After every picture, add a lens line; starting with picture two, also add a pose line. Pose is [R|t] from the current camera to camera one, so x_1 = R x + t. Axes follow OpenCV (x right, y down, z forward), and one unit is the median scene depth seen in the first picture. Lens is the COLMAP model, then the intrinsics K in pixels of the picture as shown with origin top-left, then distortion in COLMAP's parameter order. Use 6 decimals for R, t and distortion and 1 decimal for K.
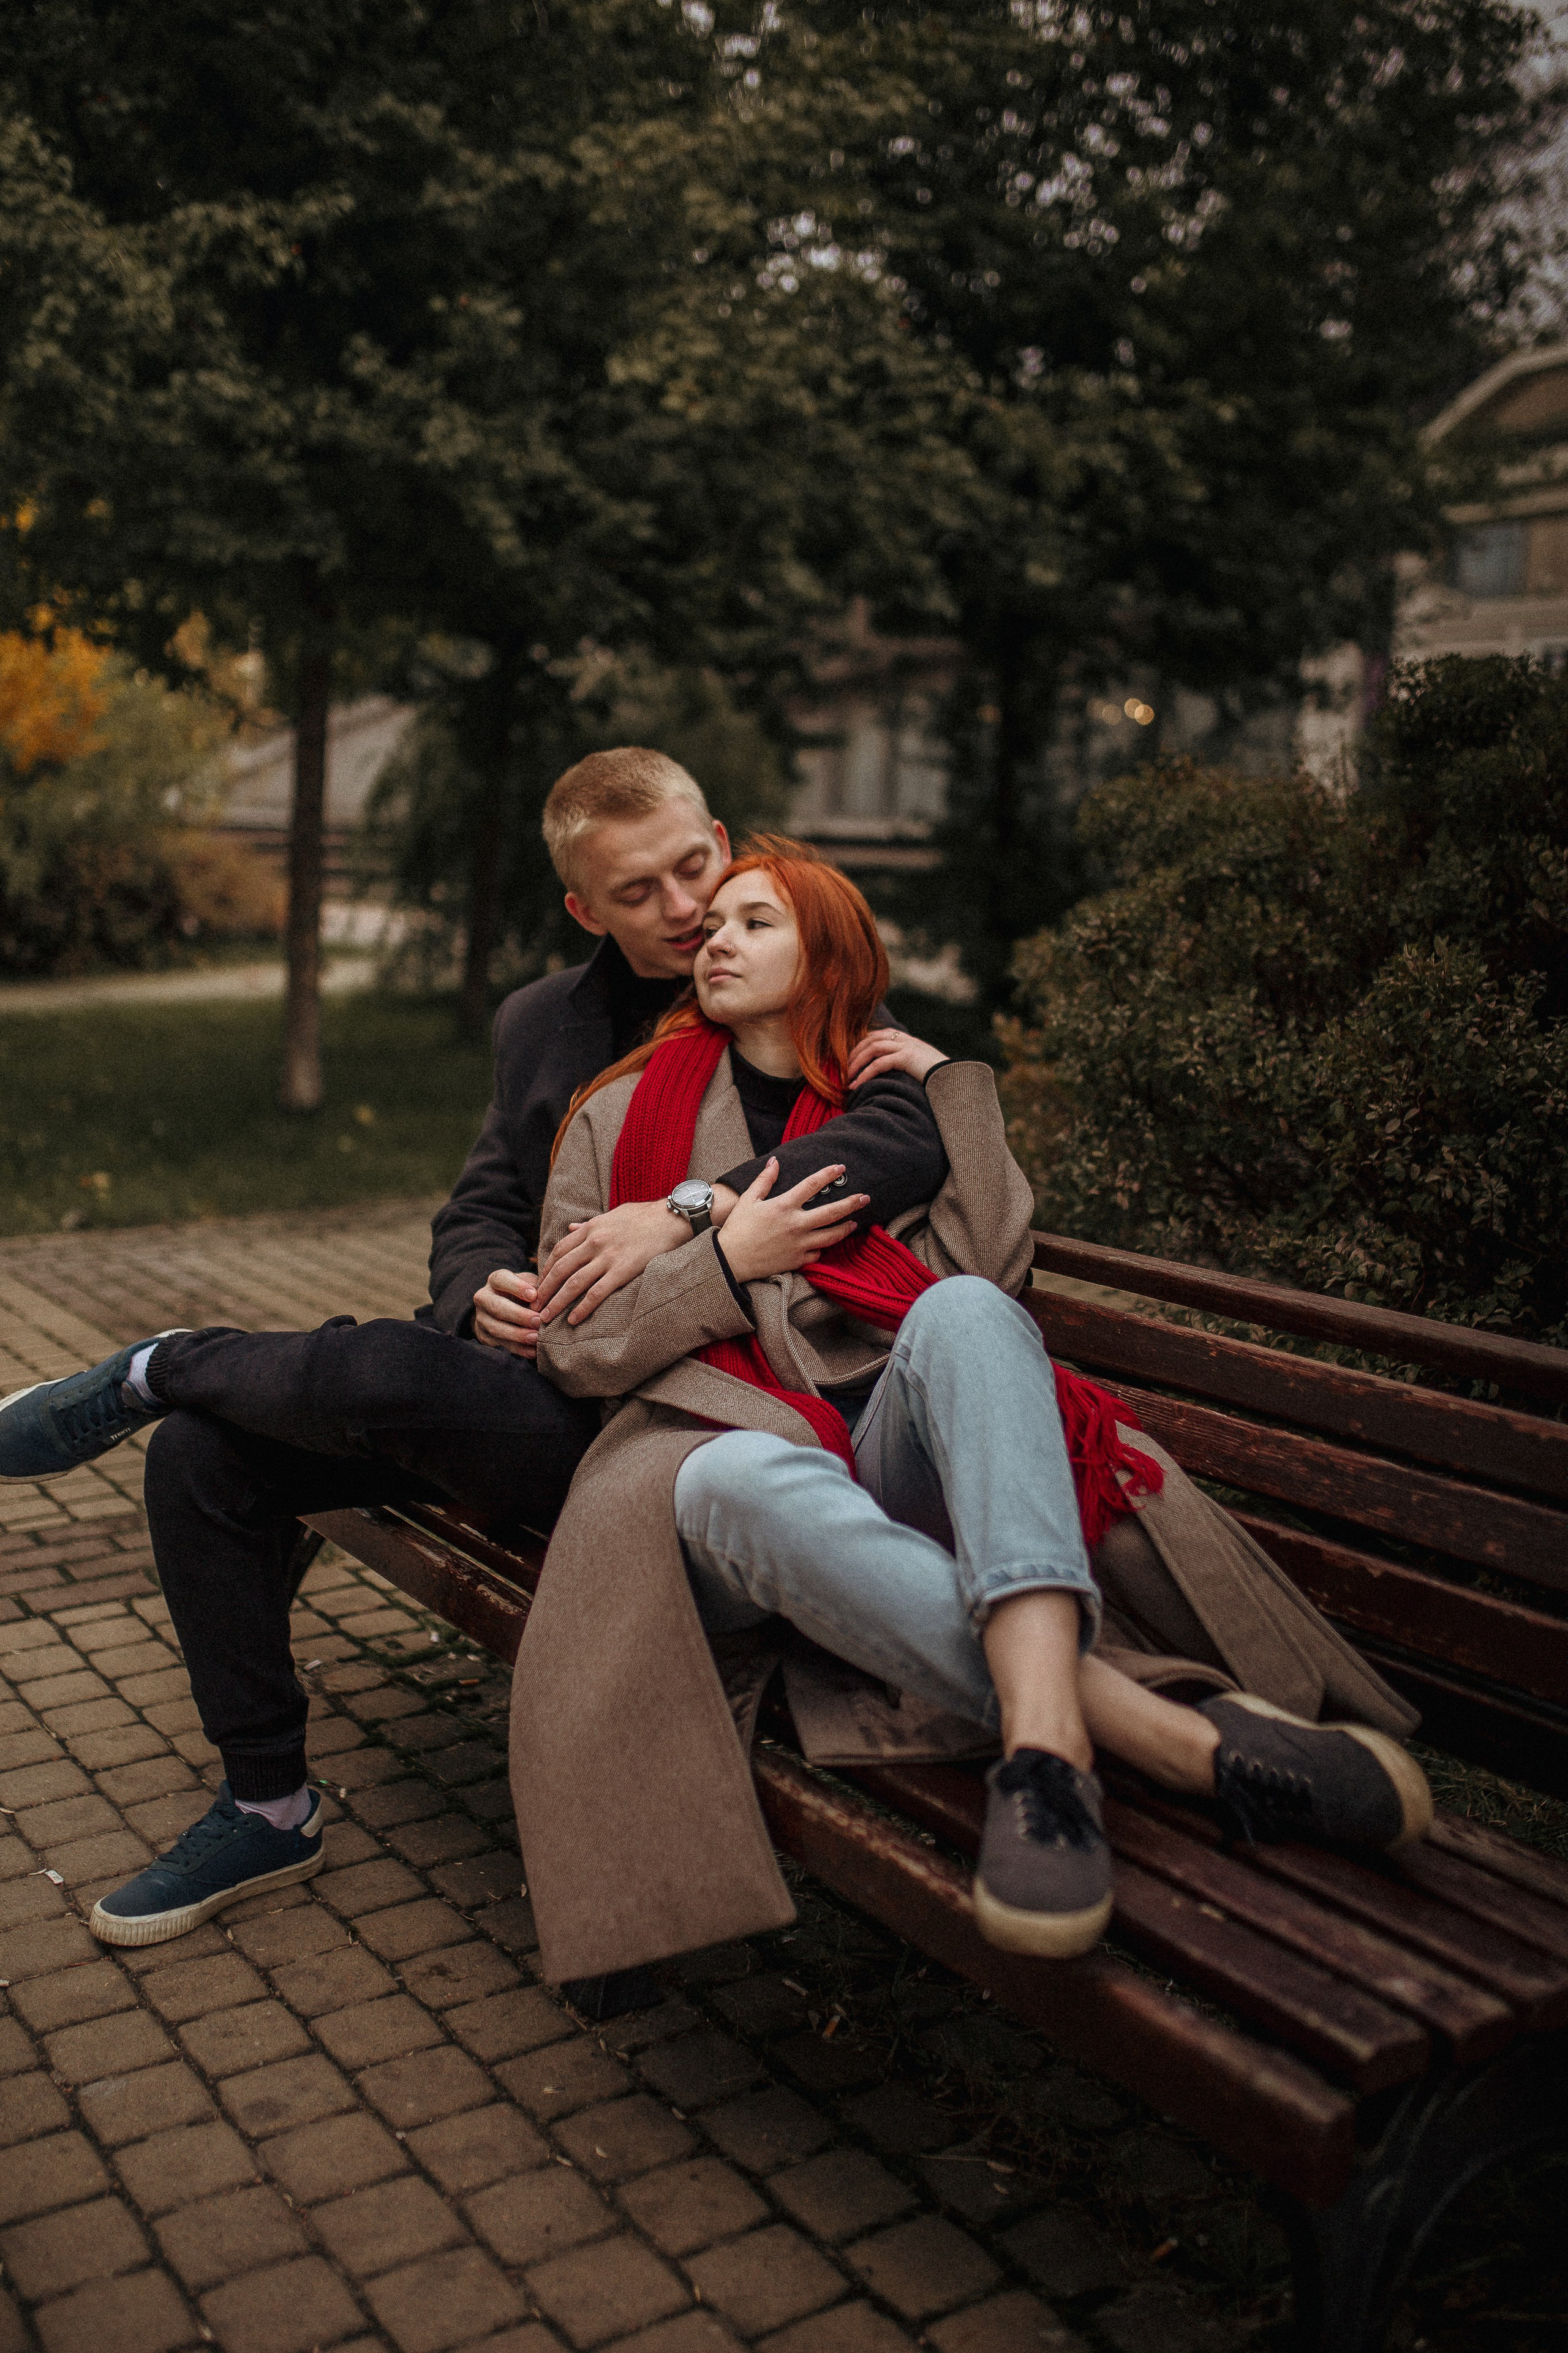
lens RADIAL K [[2383.6, 0, 698.7], [0, 2383.6, 1121.4], [0, 0, 1]] dist [-0.065638, 0.097588]
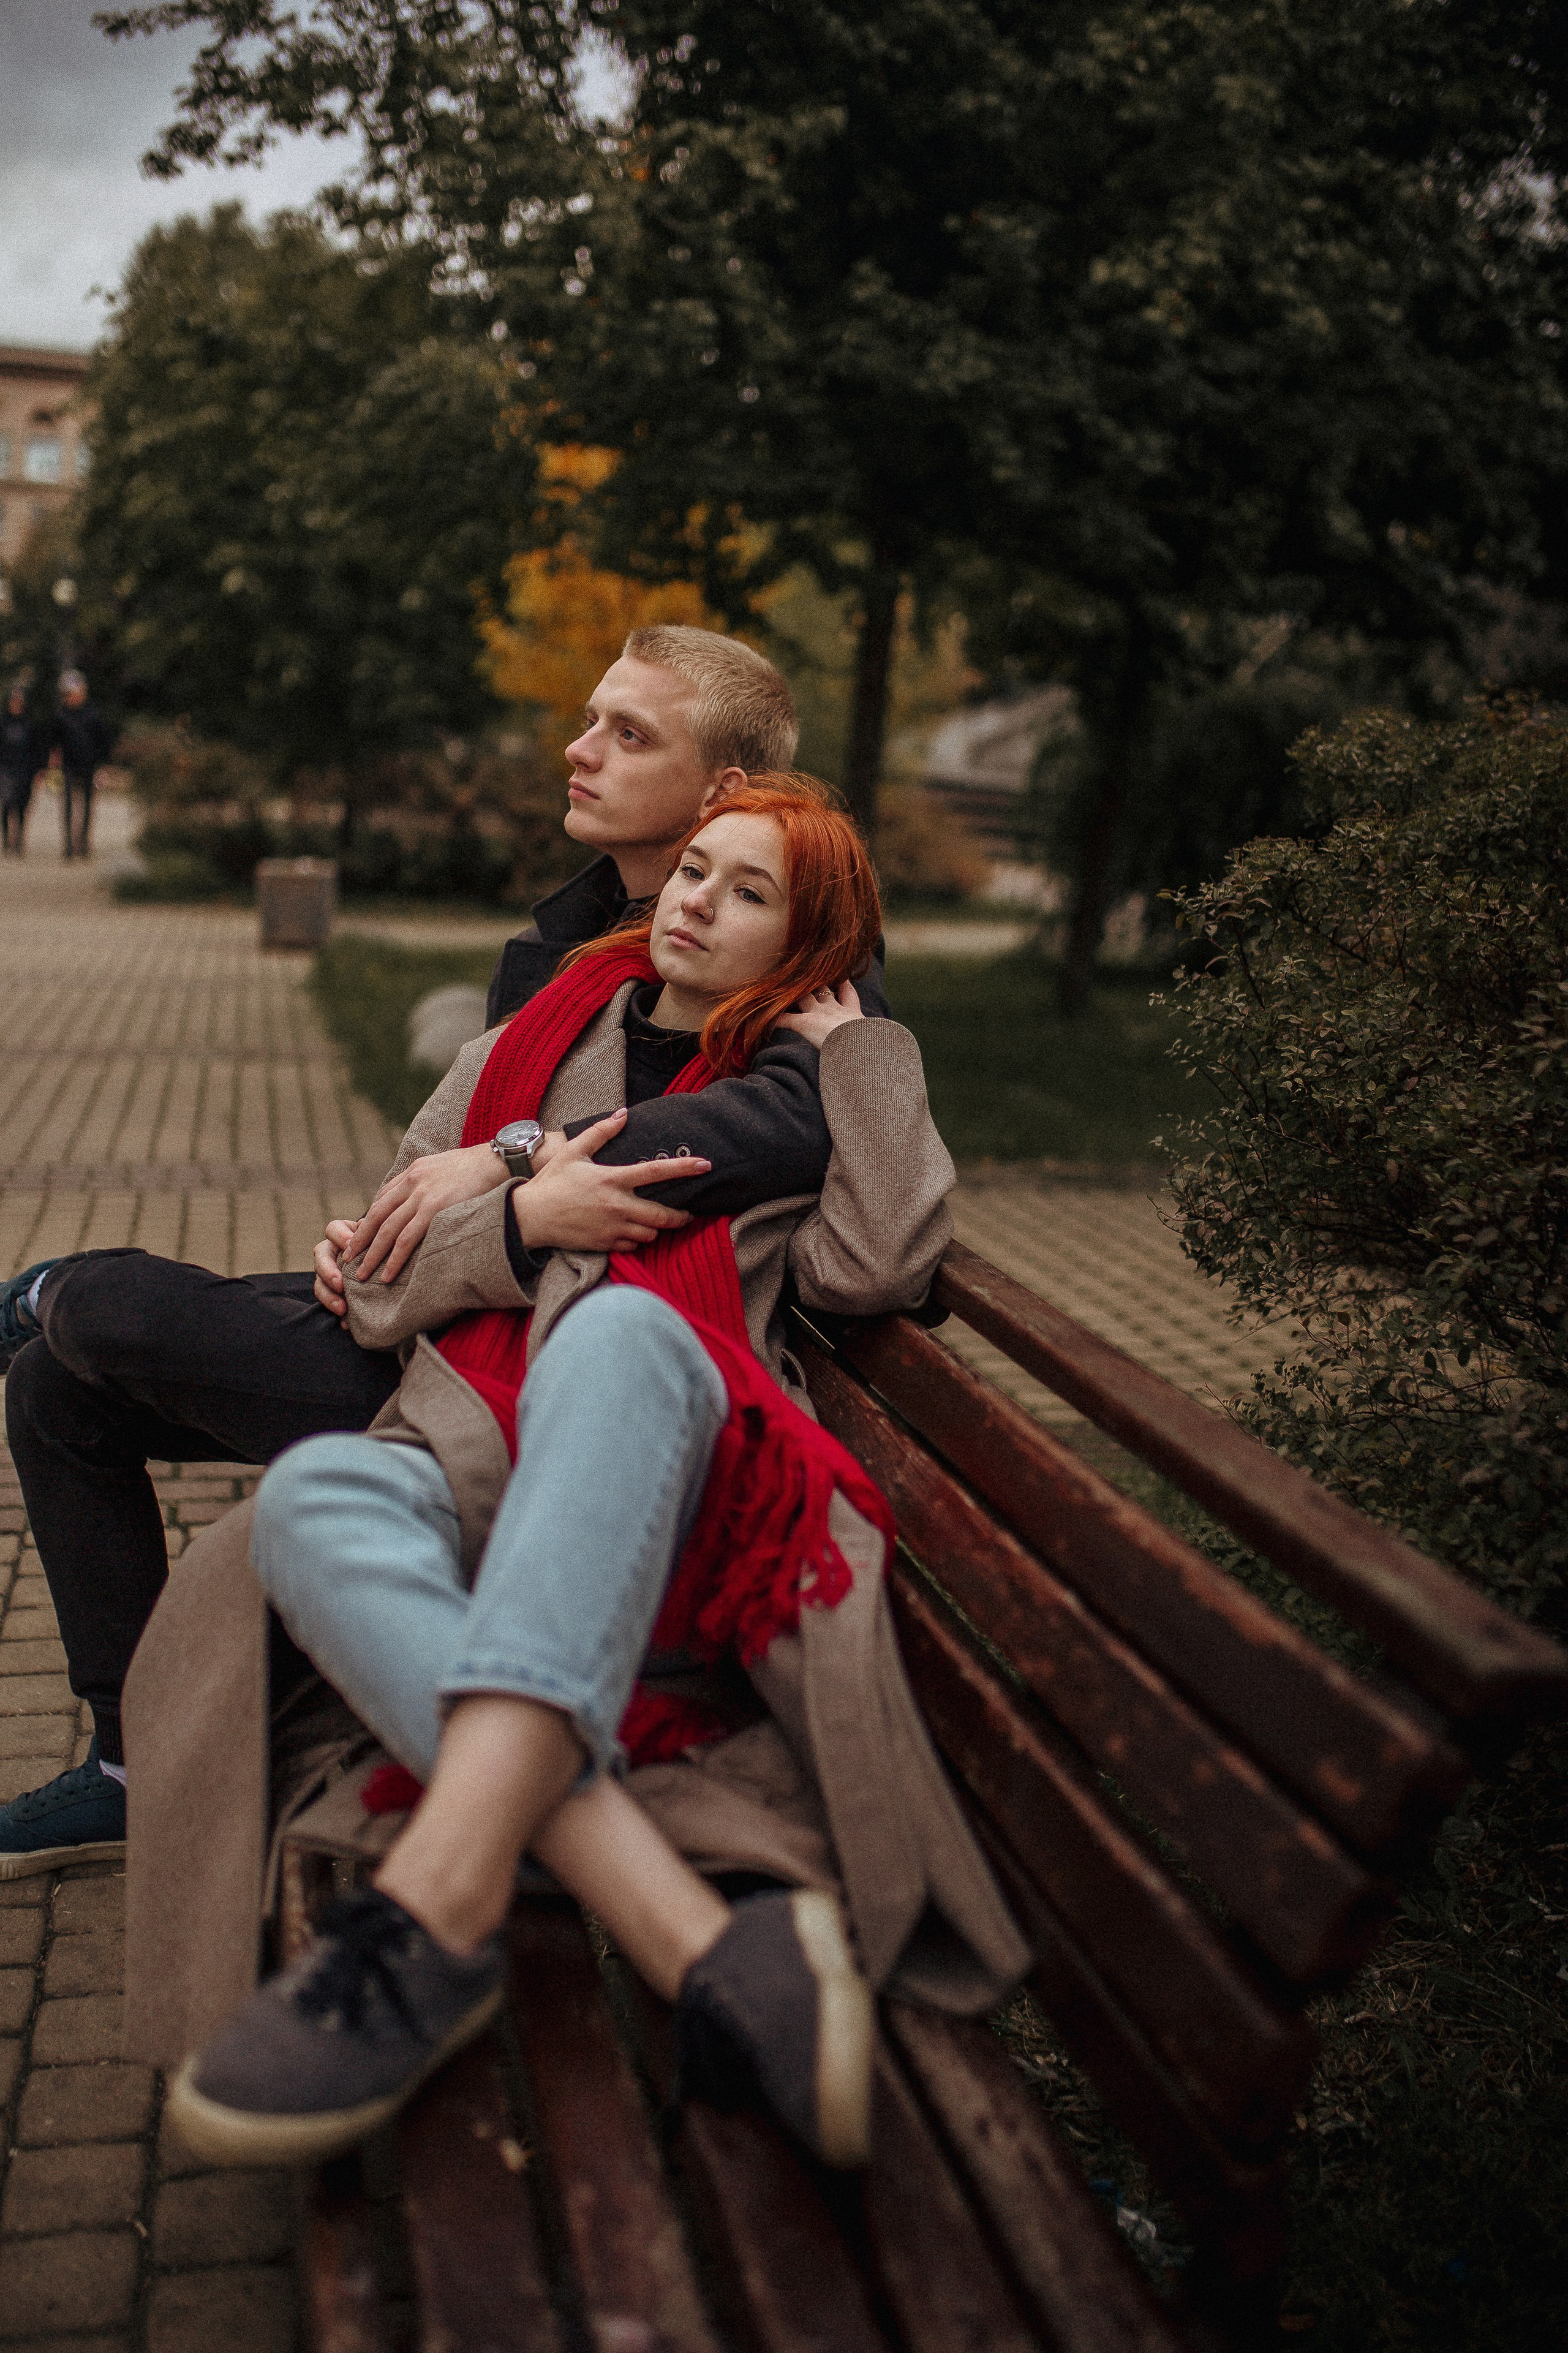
lens RADIAL K [[2385.8, 0, 606.8], [0, 2385.8, 1176.6], [0, 0, 1]] dist [-0.328536, 0.719856]
pose [[0.929757, 0.096859, -0.355204, 0.124728], [-0.084235, 0.995146, 0.050876, -0.002514], [0.358408, -0.017382, 0.933403, 0.091227]]
